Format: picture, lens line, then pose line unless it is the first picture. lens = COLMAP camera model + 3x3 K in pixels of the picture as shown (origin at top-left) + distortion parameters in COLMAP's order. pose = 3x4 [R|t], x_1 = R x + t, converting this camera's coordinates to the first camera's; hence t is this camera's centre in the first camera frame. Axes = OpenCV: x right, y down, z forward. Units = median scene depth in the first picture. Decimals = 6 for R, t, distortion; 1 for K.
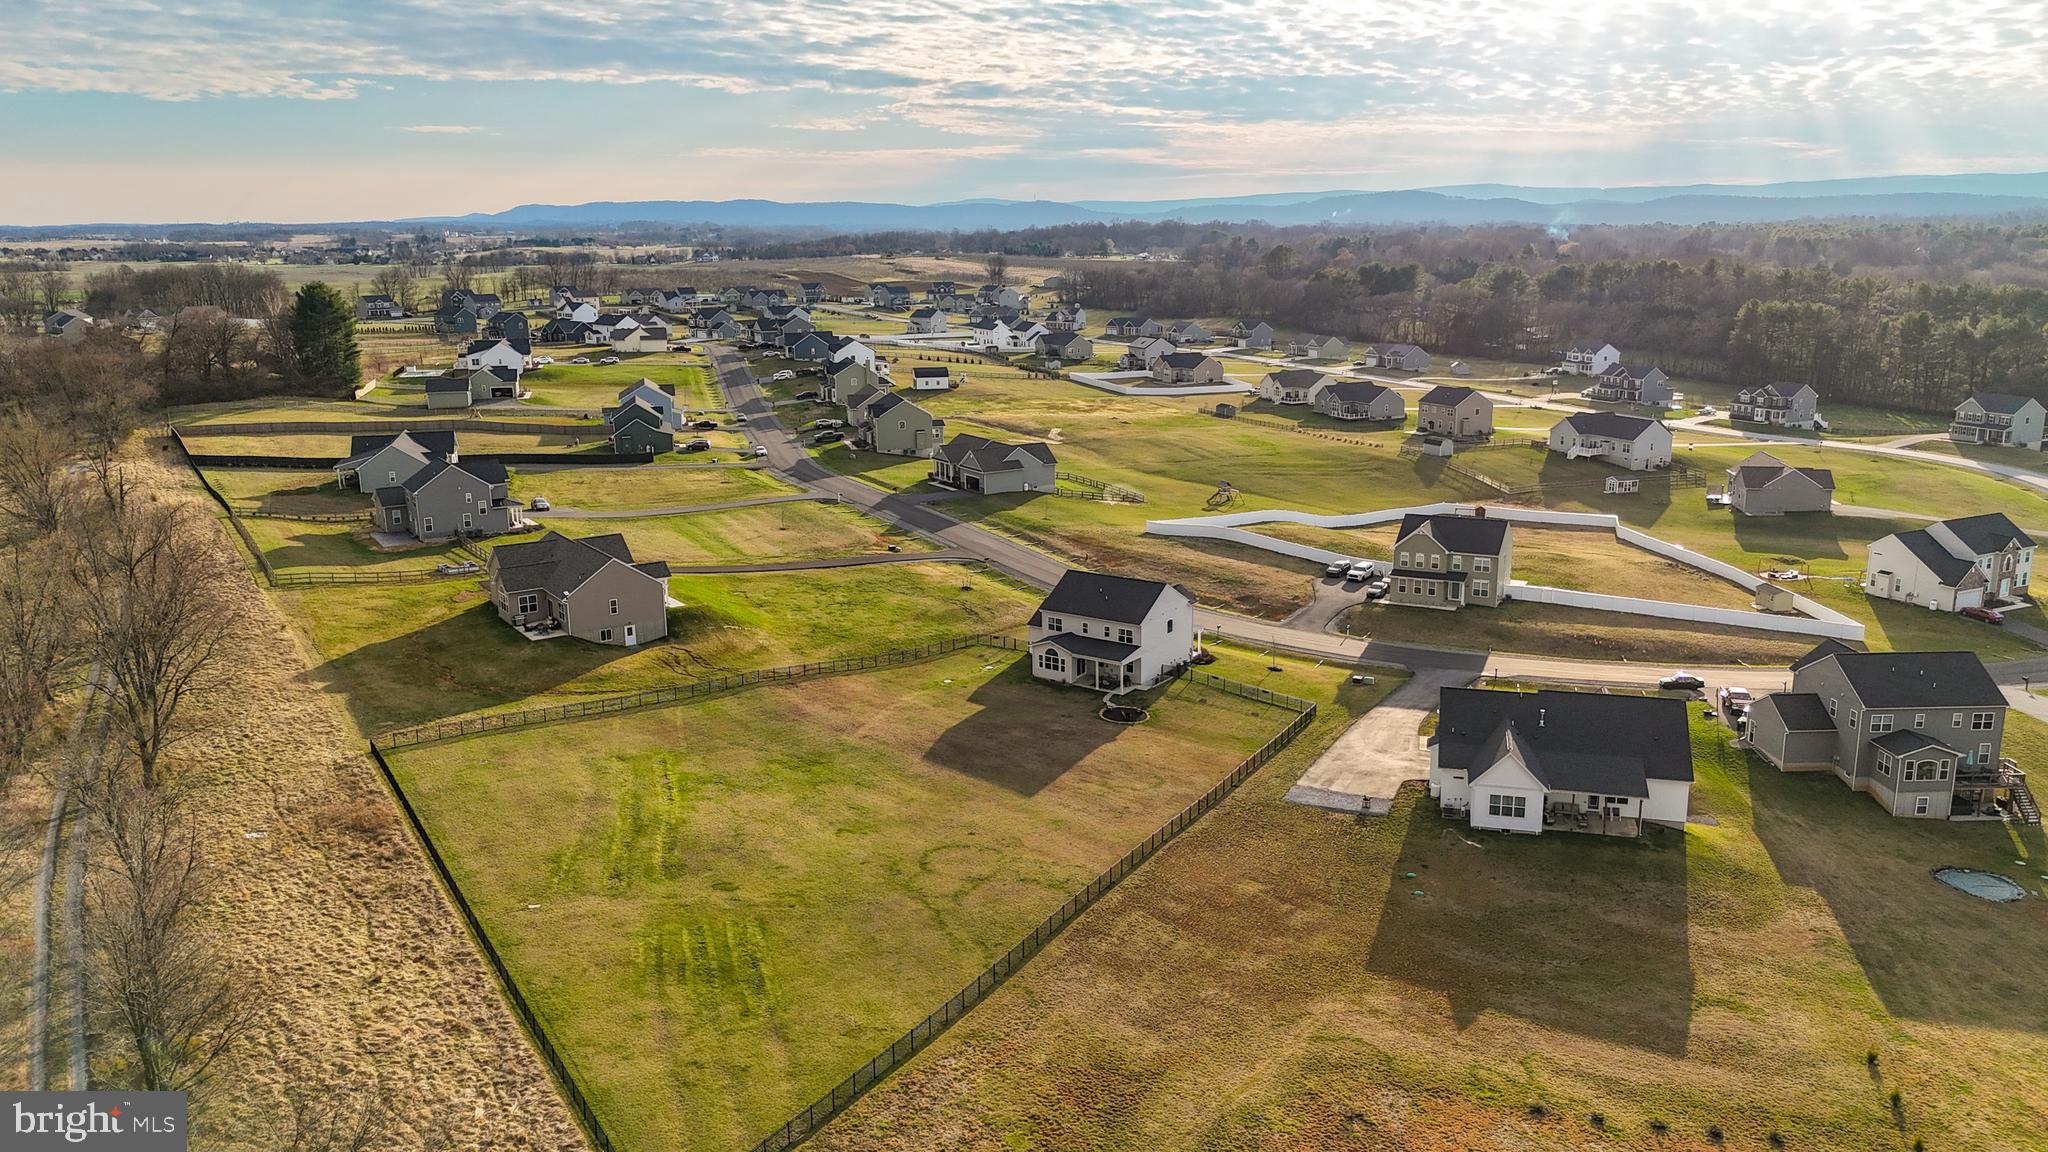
lens RADIAL K [[1507.5, 0, 1029.8], [0, 1507.5, 515.2], [0, 0, 1]] dist [0.092167, -0.103192]
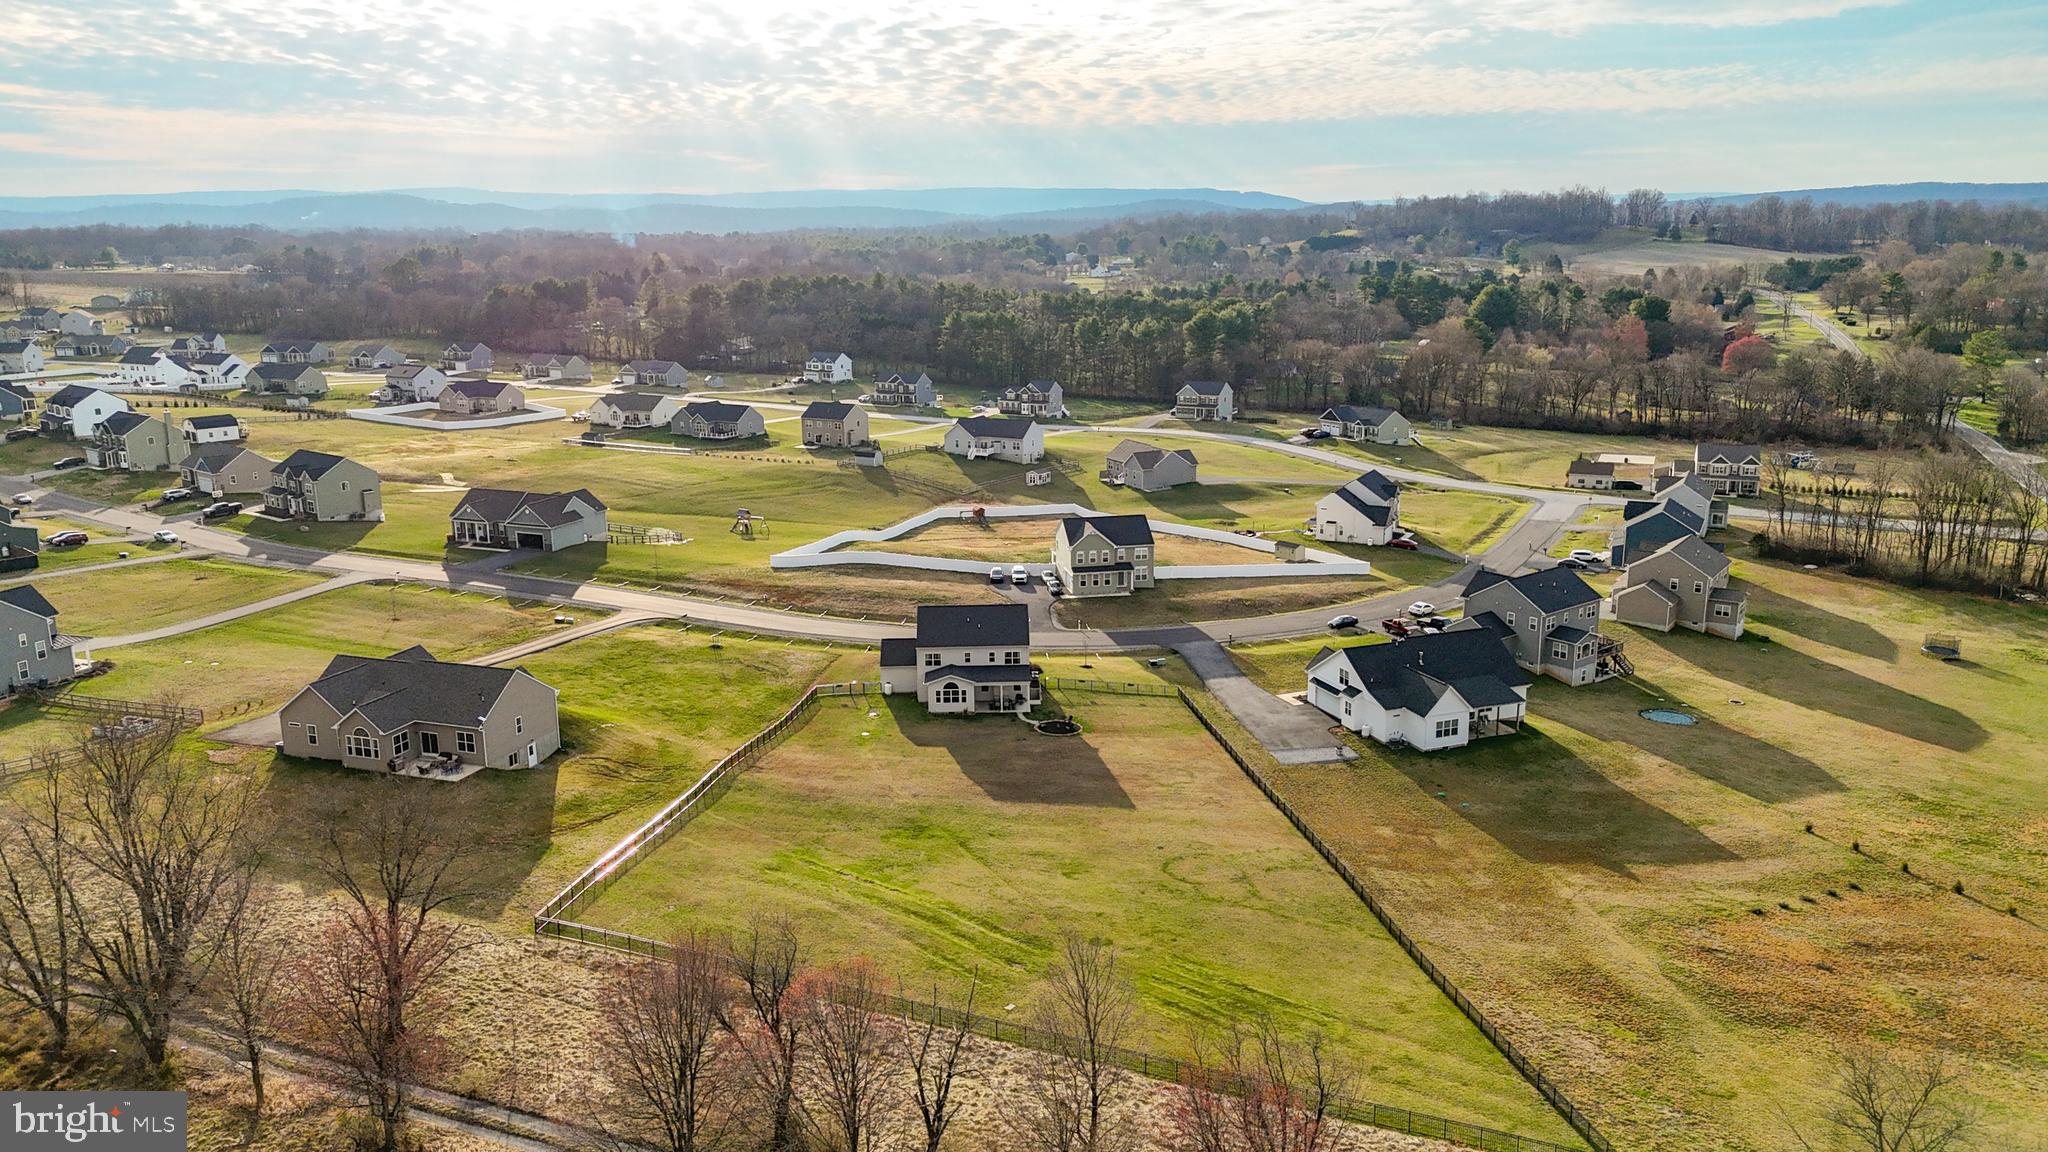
lens RADIAL K [[1507.5, 0, 1029.8], [0, 1507.5, 515.2], [0, 0, 1]] dist [0.092167, -0.103192]
pose [[0.802259, -0.111811, 0.586411, -0.365703], [0.113691, 0.992942, 0.033785, -0.037171], [-0.586050, 0.039565, 0.809309, 0.083880]]
